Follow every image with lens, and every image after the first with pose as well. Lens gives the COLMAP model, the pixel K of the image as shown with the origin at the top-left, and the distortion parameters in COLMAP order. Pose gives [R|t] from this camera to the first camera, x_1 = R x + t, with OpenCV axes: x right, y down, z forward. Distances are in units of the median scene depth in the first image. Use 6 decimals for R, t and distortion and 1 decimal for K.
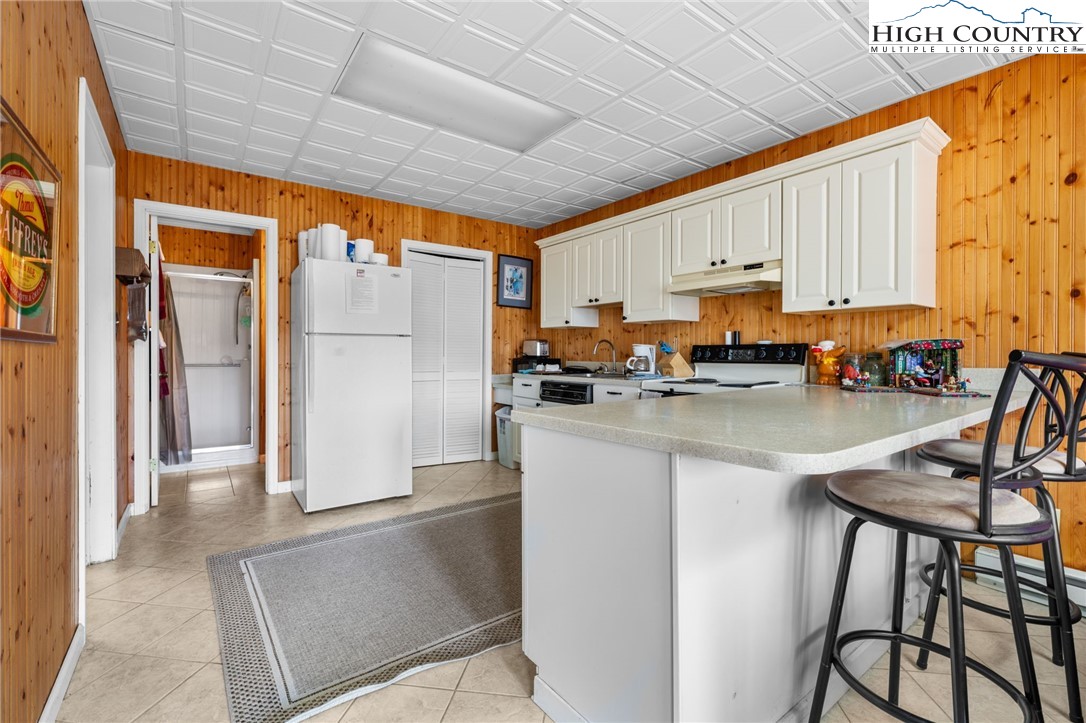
lens RADIAL K [[477.8, 0, 543.0], [0, 477.8, 361.5], [0, 0, 1]] dist [-0.000510, 0.000344]
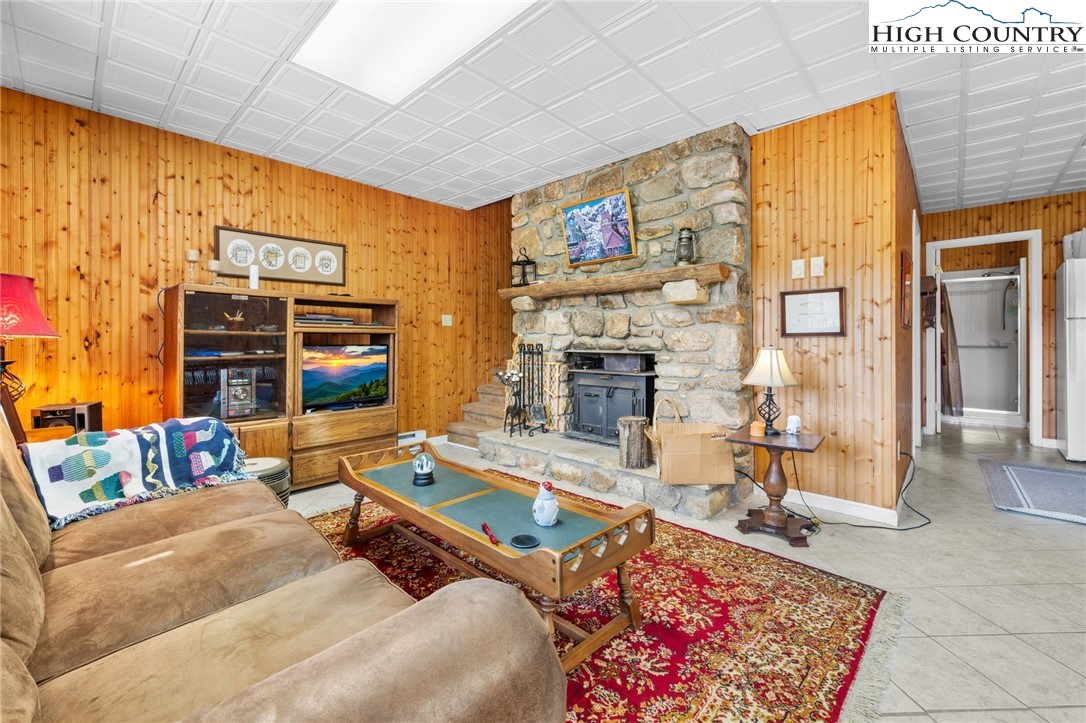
lens RADIAL K [[441.7, 0, 541.6], [0, 441.7, 339.2], [0, 0, 1]] dist [0.000873, 0.000153]
pose [[0.186022, -0.011945, -0.982473, 0.338534], [-0.013330, 0.999803, -0.014680, 0.027403], [0.982455, 0.015827, 0.185826, -0.502307]]
